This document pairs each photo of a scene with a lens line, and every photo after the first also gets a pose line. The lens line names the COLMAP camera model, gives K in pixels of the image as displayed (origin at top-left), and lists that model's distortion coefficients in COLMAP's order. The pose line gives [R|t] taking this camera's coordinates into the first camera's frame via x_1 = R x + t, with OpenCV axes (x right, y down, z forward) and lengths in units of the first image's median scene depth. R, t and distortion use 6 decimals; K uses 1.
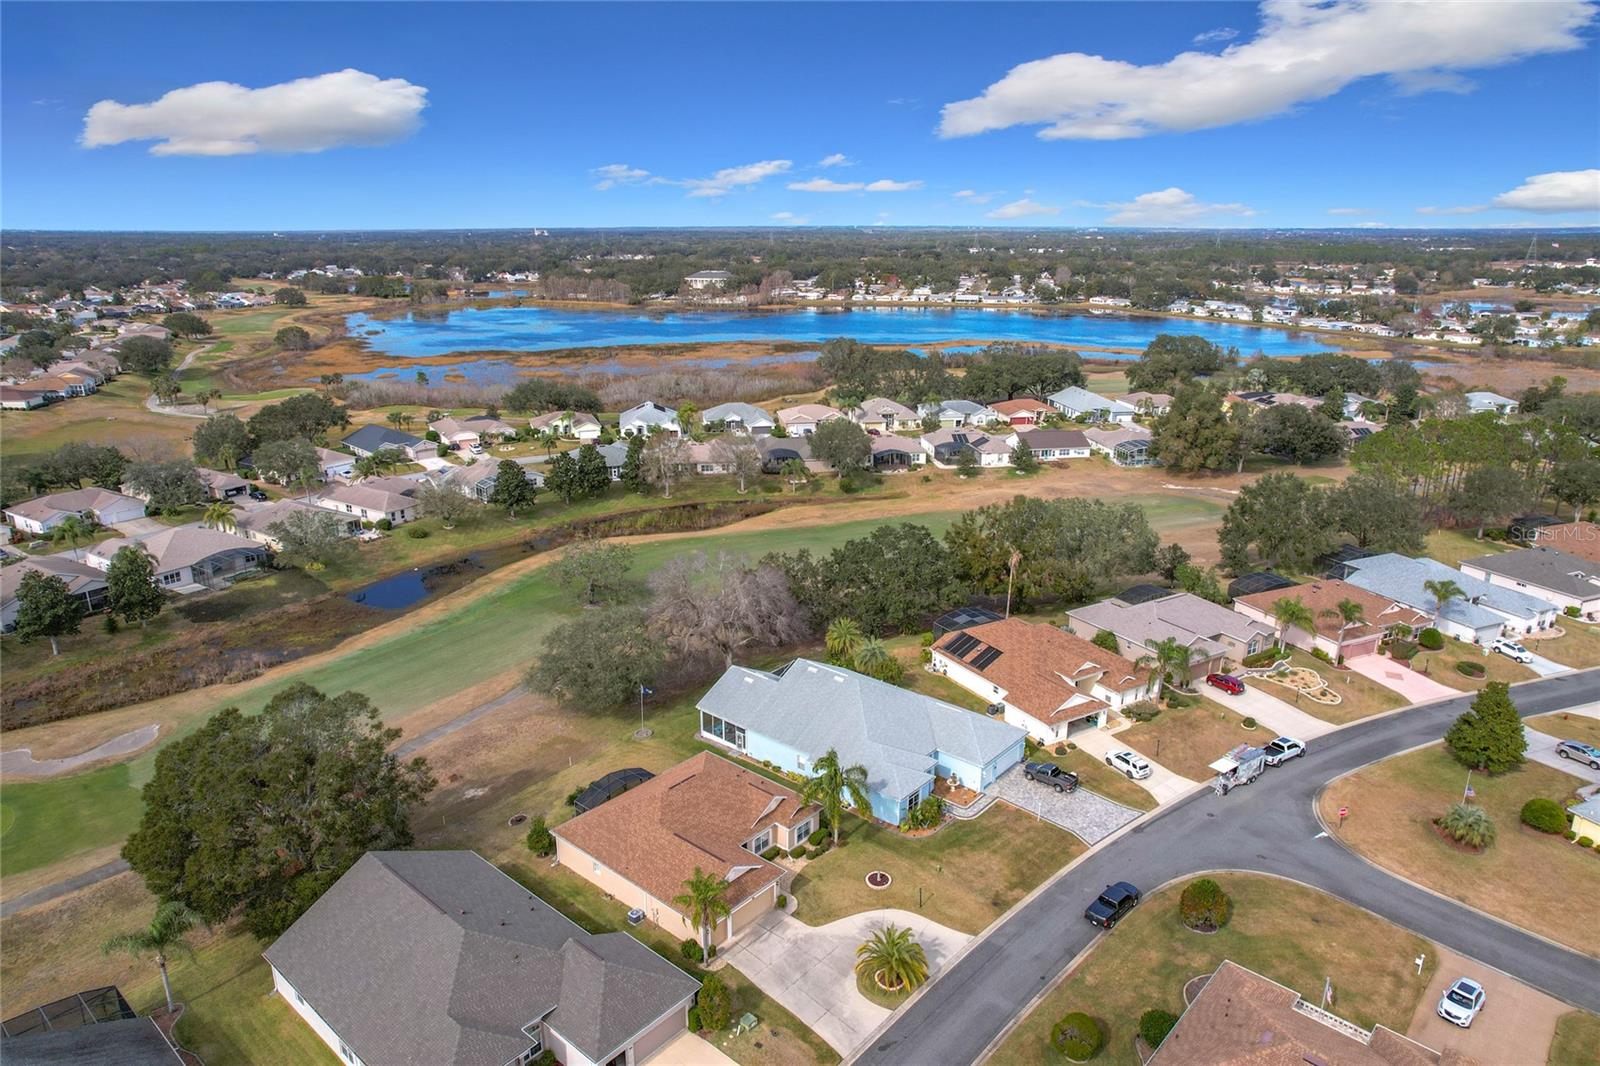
lens RADIAL K [[1062.4, 0, 797.9], [0, 1062.4, 573.8], [0, 0, 1]] dist [0.032661, 0.000457]
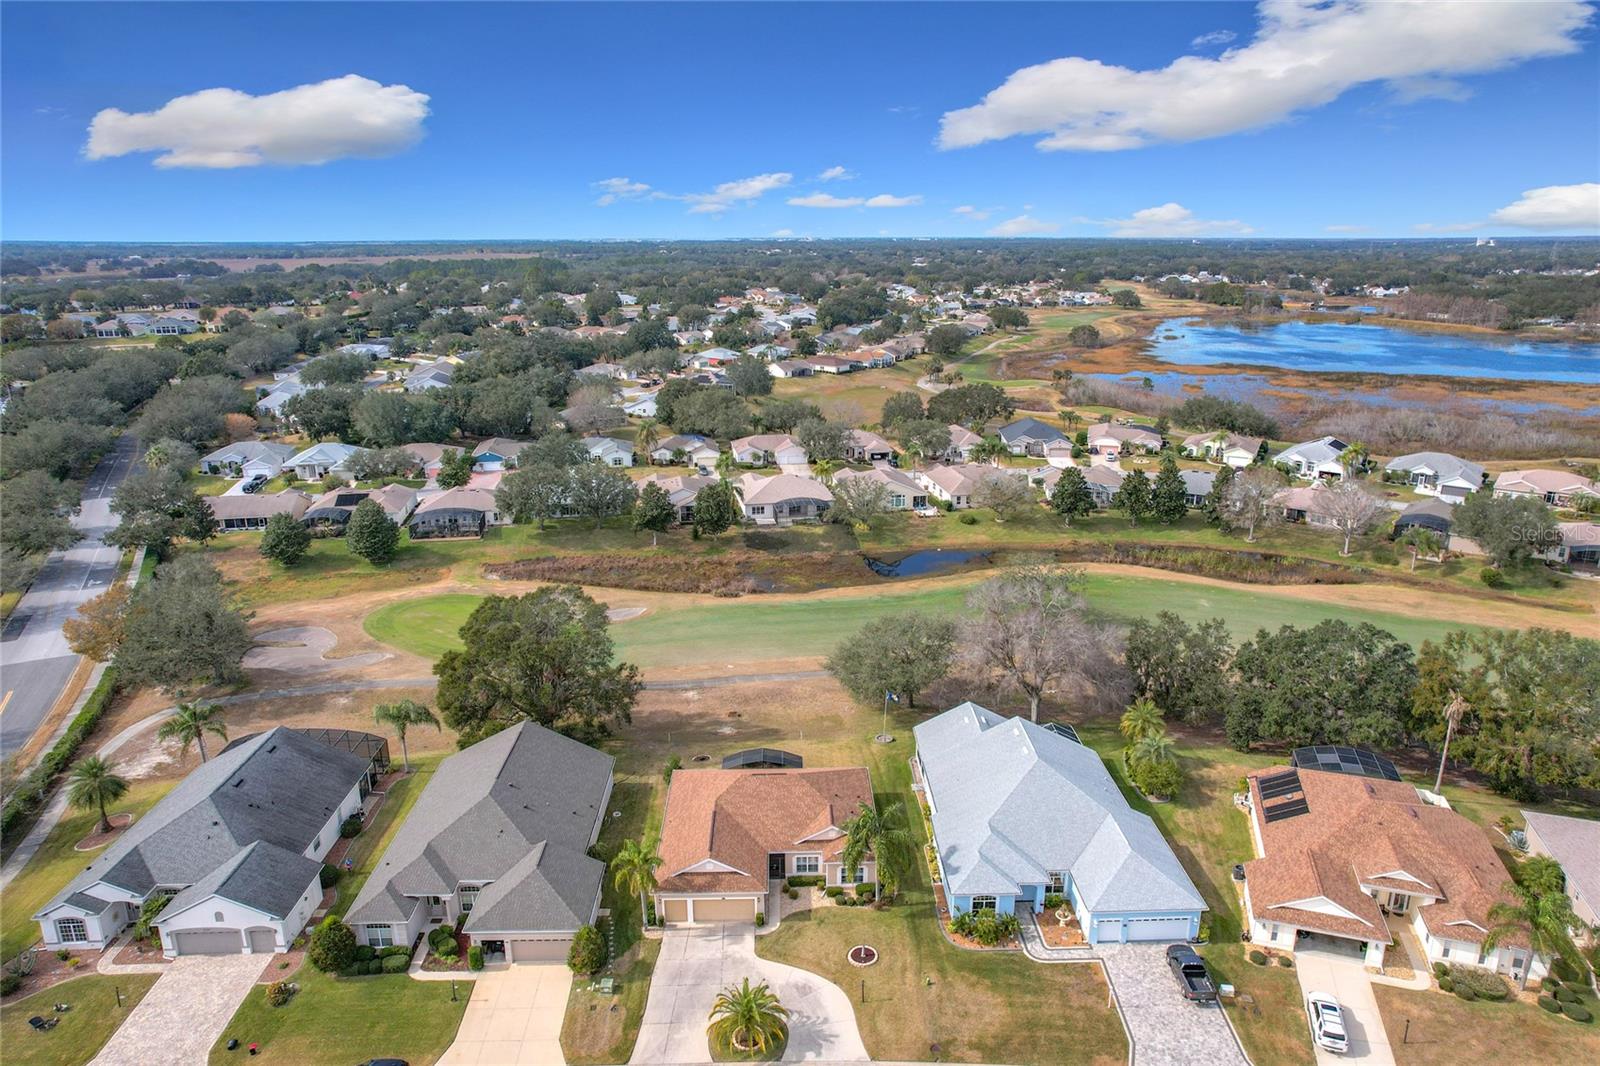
lens RADIAL K [[1067.6, 0, 800.0], [0, 1067.6, 533.0], [0, 0, 1]] dist [0.012168, 0.001116]
pose [[0.686923, 0.212025, -0.695113, 0.266415], [-0.240727, 0.968880, 0.057640, -0.044830], [0.685703, 0.127738, 0.716586, 0.122490]]
